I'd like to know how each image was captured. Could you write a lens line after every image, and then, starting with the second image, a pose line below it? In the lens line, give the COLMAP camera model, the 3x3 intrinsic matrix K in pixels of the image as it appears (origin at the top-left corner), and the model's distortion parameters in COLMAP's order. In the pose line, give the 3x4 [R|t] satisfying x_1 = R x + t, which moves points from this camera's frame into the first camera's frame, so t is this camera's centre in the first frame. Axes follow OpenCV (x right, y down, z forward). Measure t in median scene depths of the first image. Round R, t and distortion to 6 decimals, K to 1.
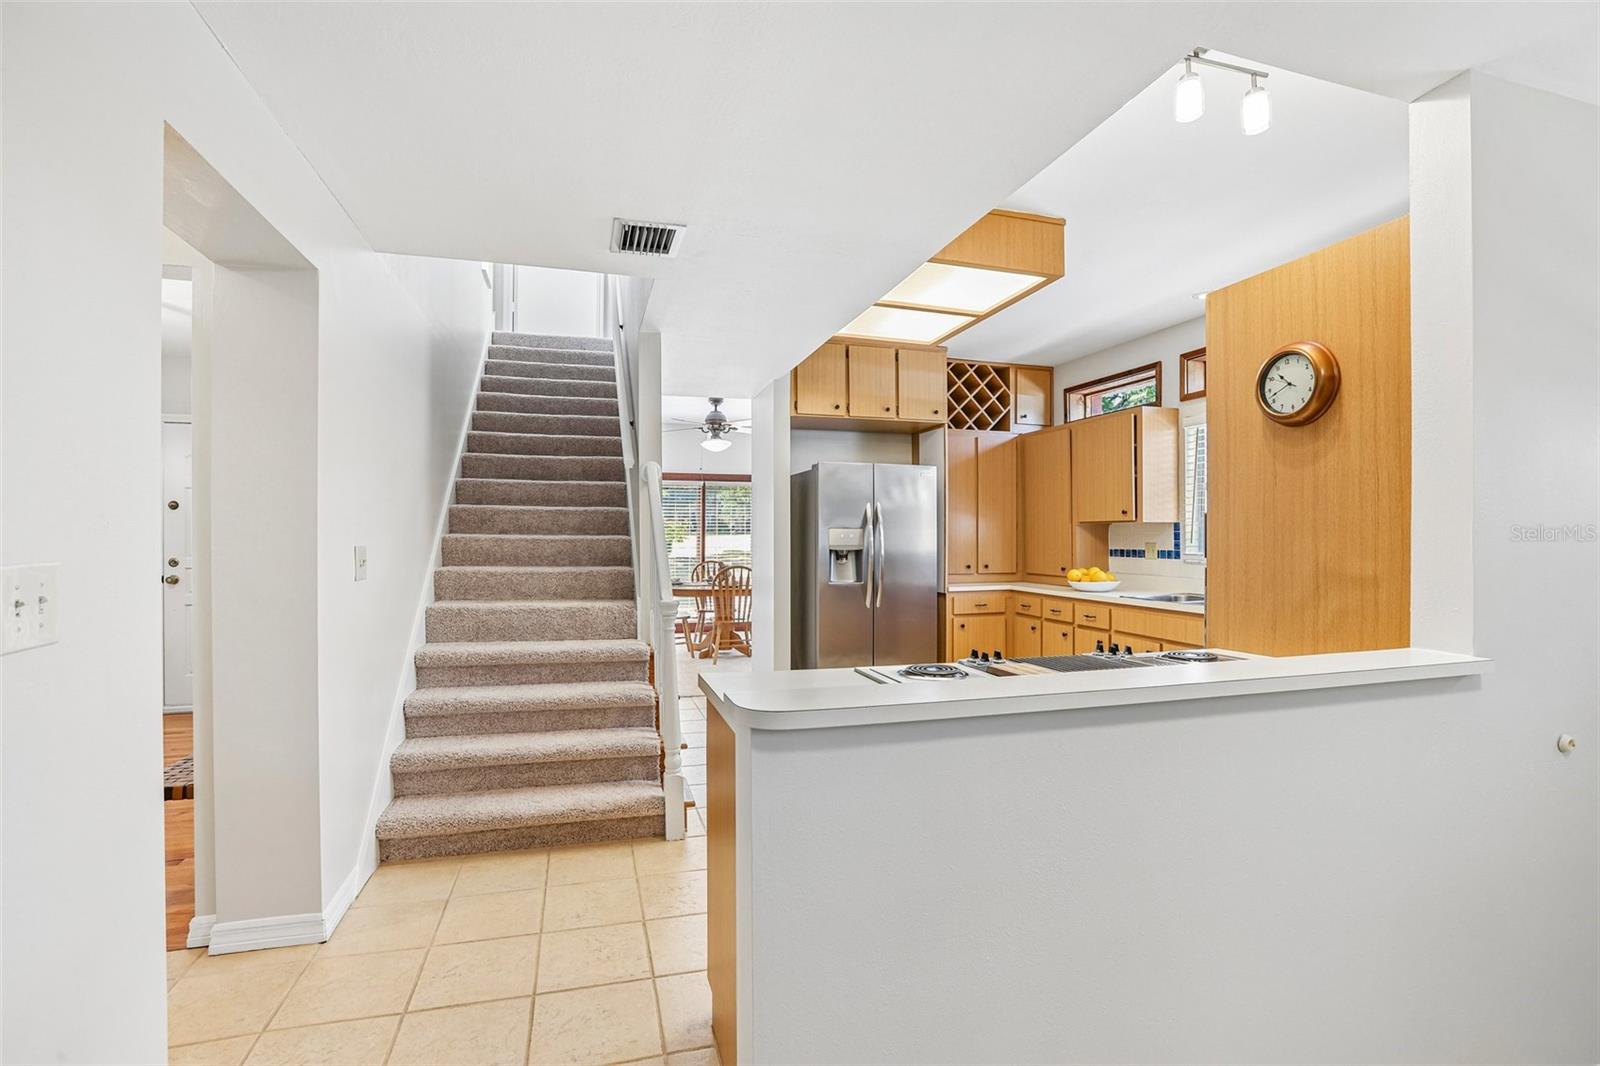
lens RADIAL K [[720.5, 0, 797.6], [0, 720.5, 537.2], [0, 0, 1]] dist [-0.058039, 0.024459]
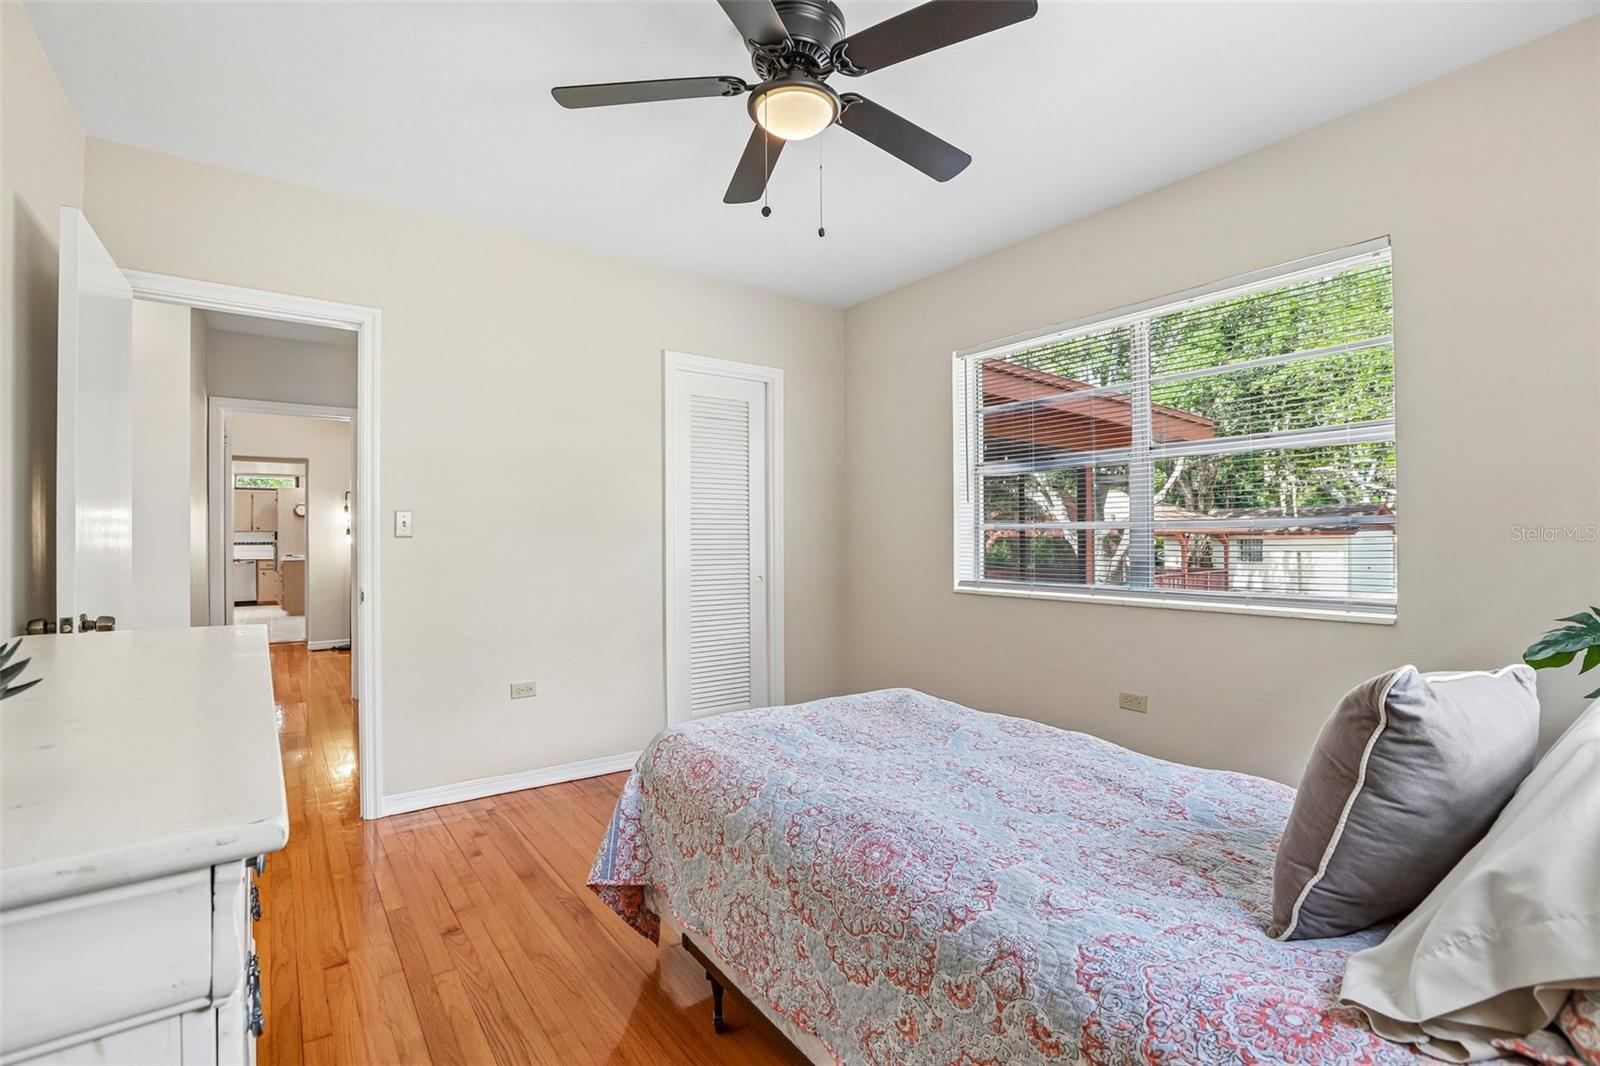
lens RADIAL K [[720.5, 0, 797.6], [0, 720.5, 537.2], [0, 0, 1]] dist [-0.058039, 0.024459]
pose [[-0.334407, 0.001823, 0.942427, -2.391503], [0.005606, 0.999984, 0.000055, 0.012660], [-0.942412, 0.005302, -0.334412, -0.359955]]
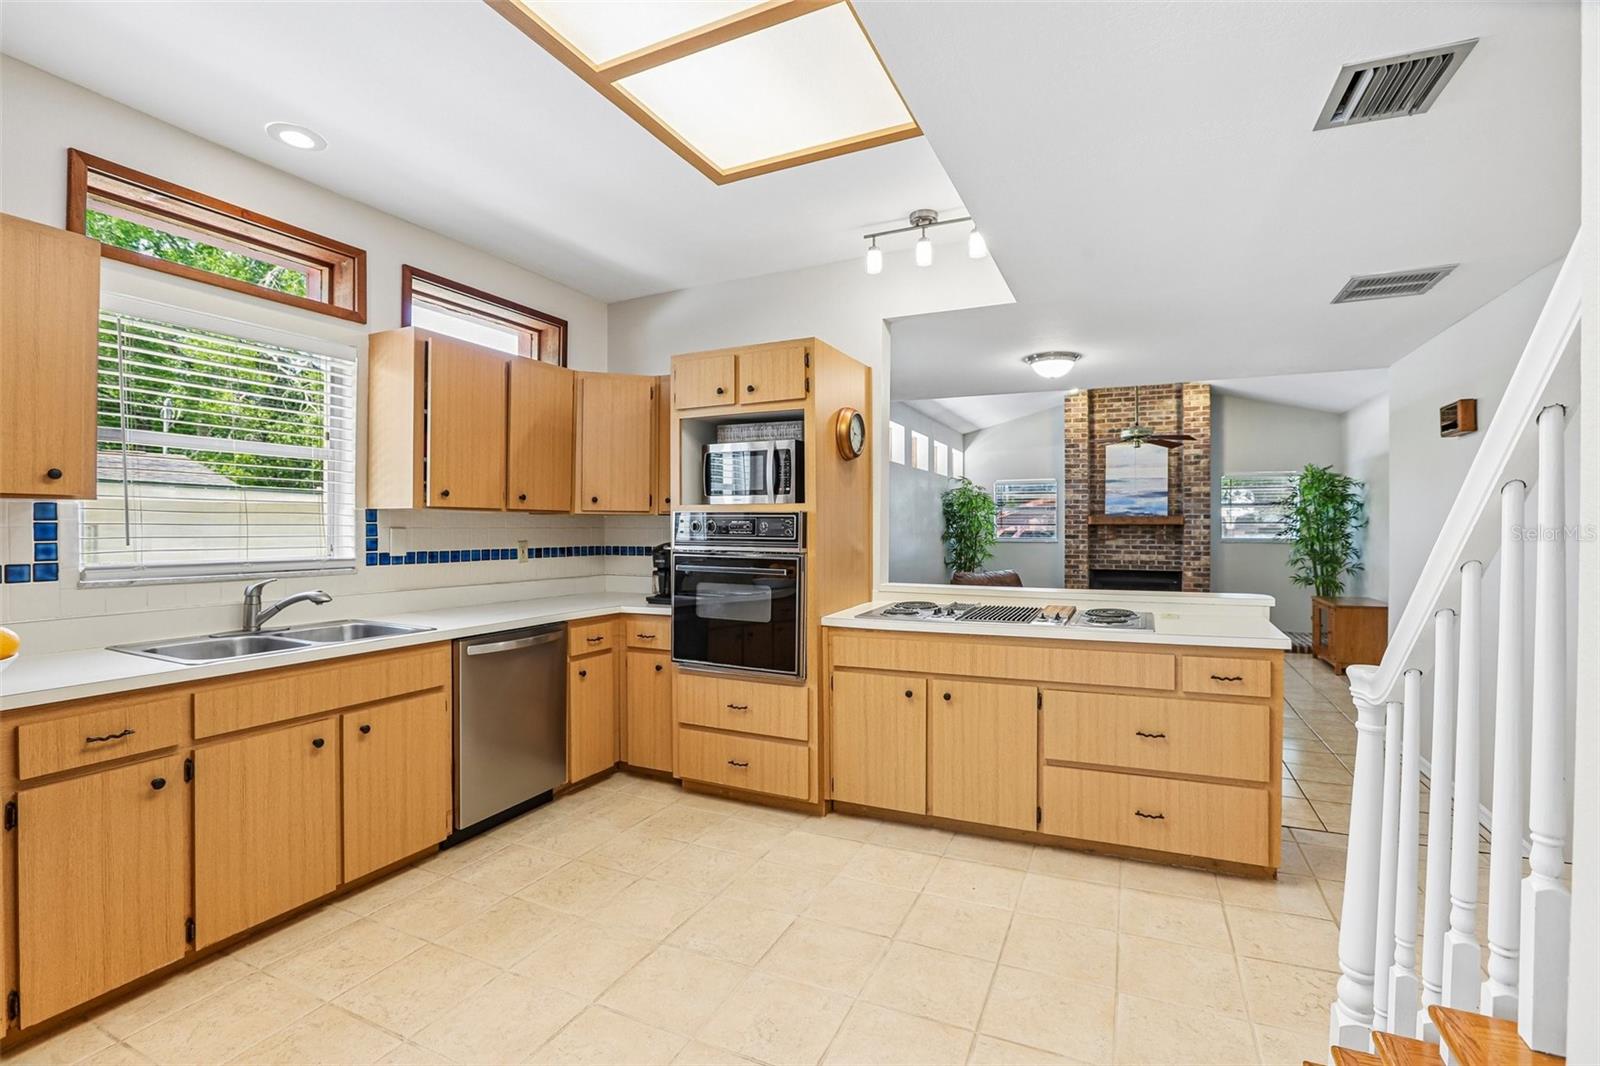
lens RADIAL K [[724.1, 0, 797.3], [0, 724.1, 526.4], [0, 0, 1]] dist [-0.059103, 0.024941]
pose [[-0.744599, -0.001147, 0.667511, -0.114373], [-0.000080, 0.999999, 0.001630, -0.005036], [-0.667512, 0.001160, -0.744598, 0.894256]]
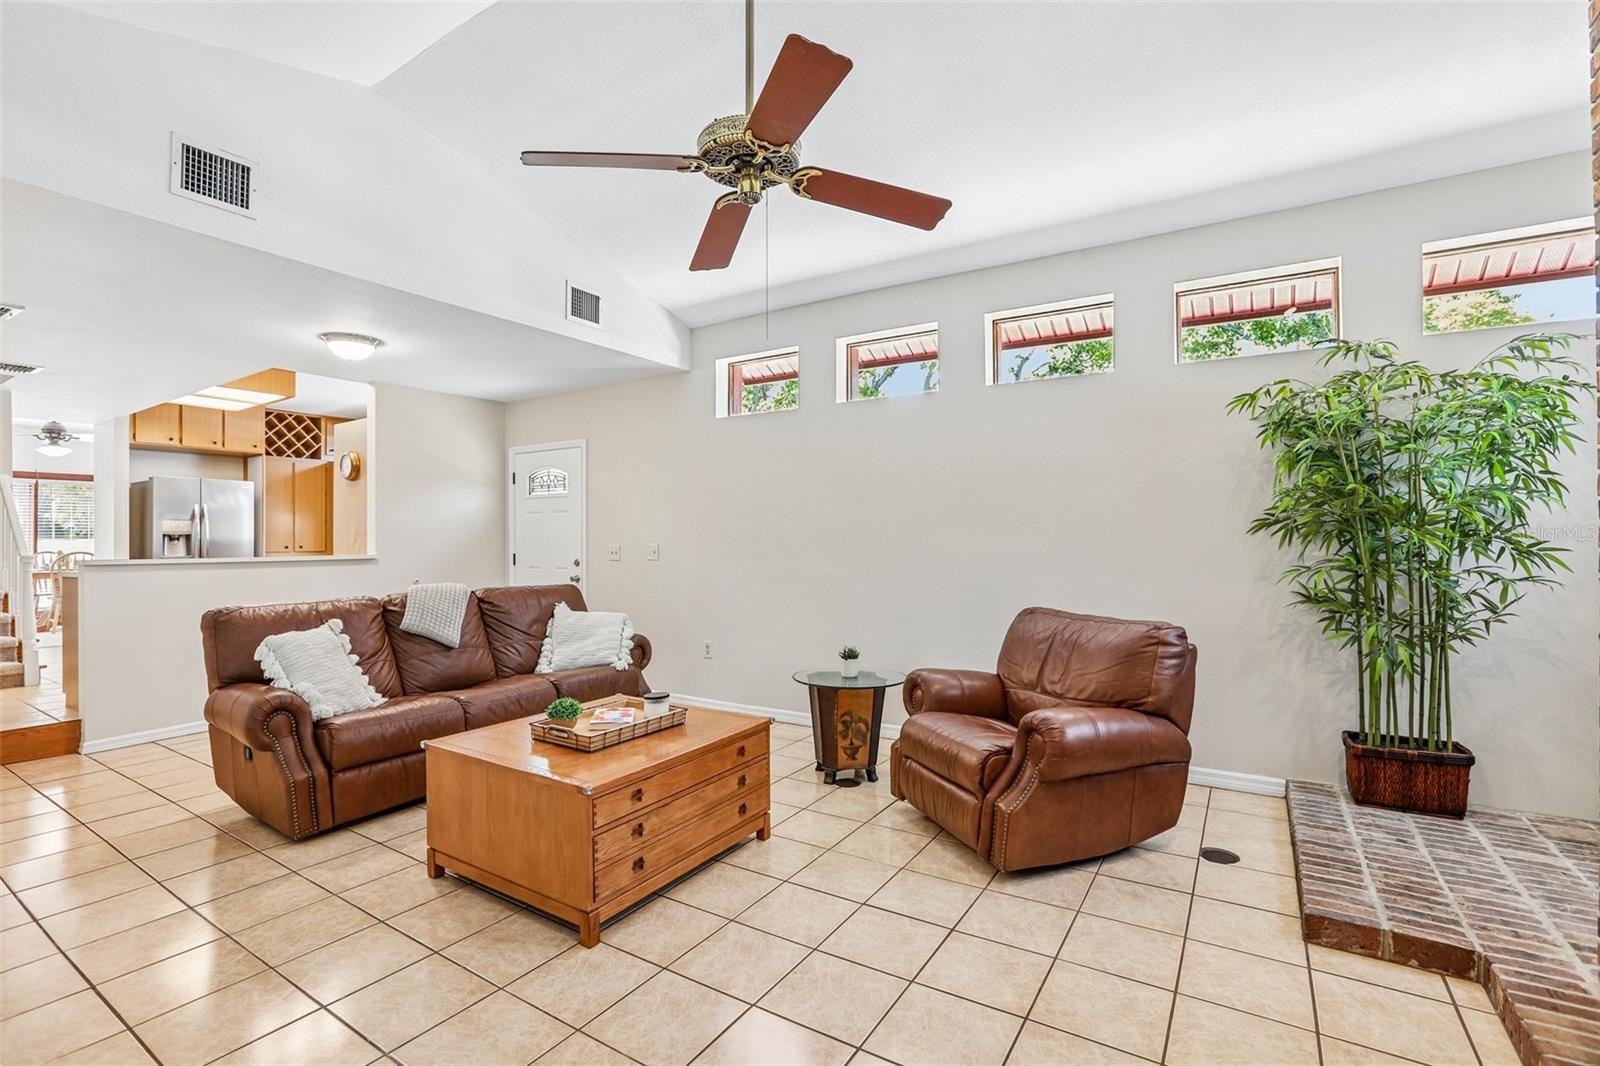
lens RADIAL K [[723.0, 0, 796.0], [0, 723.0, 534.6], [0, 0, 1]] dist [-0.051727, 0.015970]
pose [[0.754351, 0.000558, 0.656471, 0.075204], [0.006618, 0.999942, -0.008455, 0.035462], [-0.656438, 0.010723, 0.754304, -0.892948]]
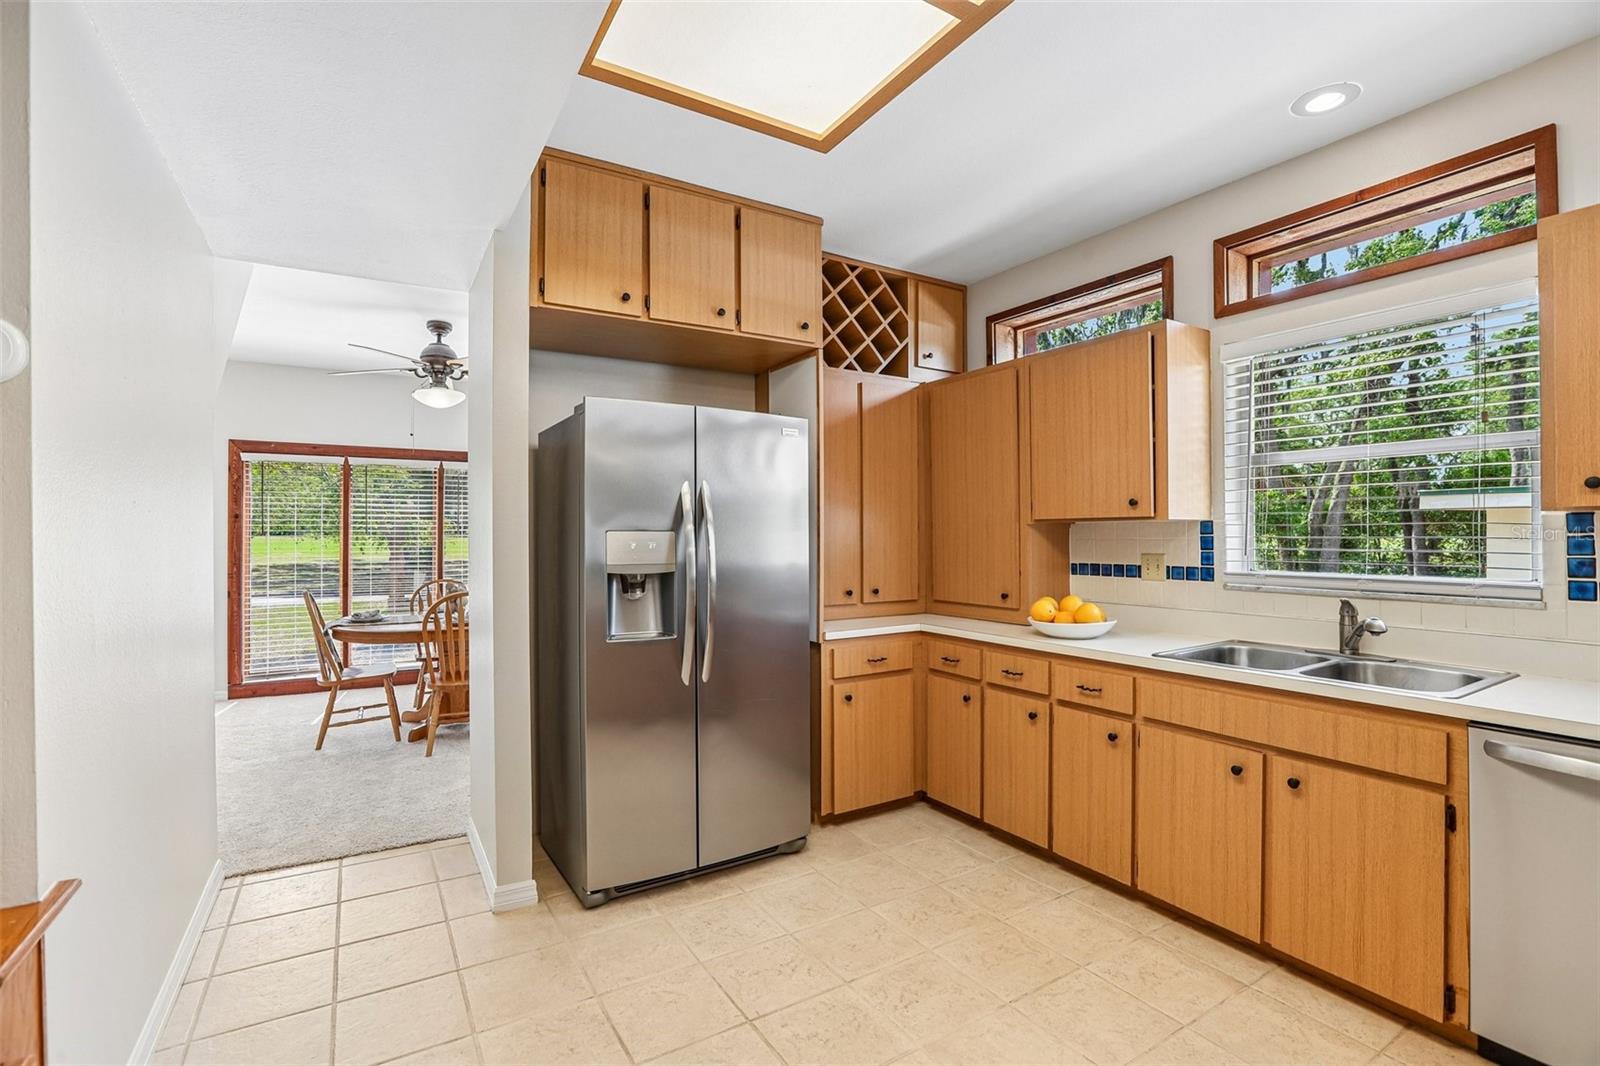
lens RADIAL K [[724.9, 0, 796.0], [0, 724.9, 534.3], [0, 0, 1]] dist [-0.057988, 0.023251]
pose [[0.967096, -0.002086, 0.254404, 0.039947], [0.003331, 0.999984, -0.004462, -0.006668], [-0.254391, 0.005163, 0.967088, 0.446979]]
